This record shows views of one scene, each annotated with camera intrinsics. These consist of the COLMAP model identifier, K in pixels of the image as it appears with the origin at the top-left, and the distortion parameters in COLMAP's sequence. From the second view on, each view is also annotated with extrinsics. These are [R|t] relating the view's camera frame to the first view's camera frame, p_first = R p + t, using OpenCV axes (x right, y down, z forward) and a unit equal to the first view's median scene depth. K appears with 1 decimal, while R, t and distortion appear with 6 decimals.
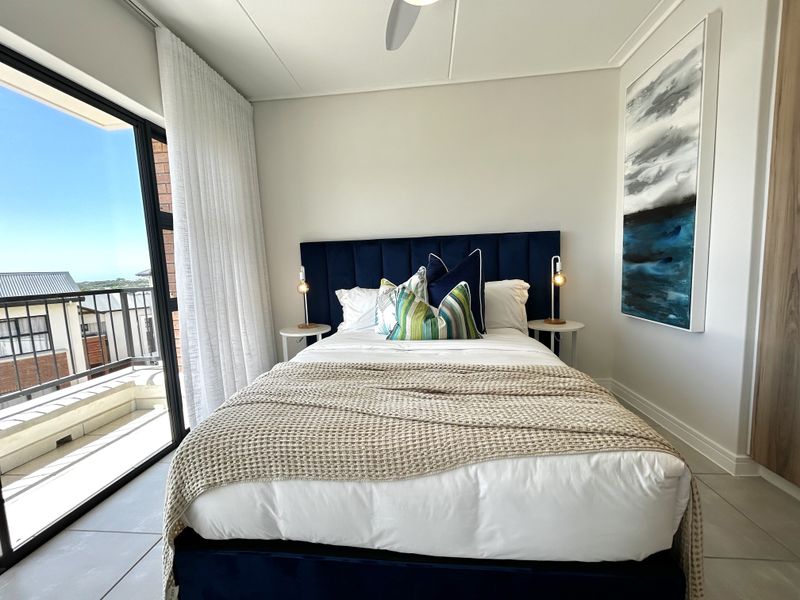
lens RADIAL K [[322.6, 0, 399.3], [0, 322.6, 298.0], [0, 0, 1]] dist [-0.000044, 0.000870]
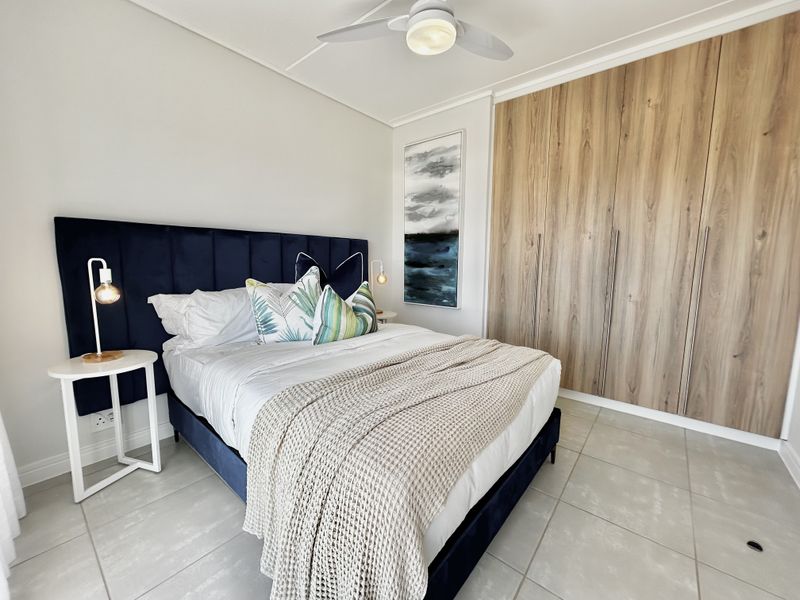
lens RADIAL K [[322.6, 0, 399.0], [0, 322.6, 298.7], [0, 0, 1]] dist [-0.000044, 0.000870]
pose [[0.565211, -0.055489, 0.823078, -0.641532], [0.049069, 0.998230, 0.033601, -0.021341], [-0.823486, 0.021396, 0.566934, 0.253675]]
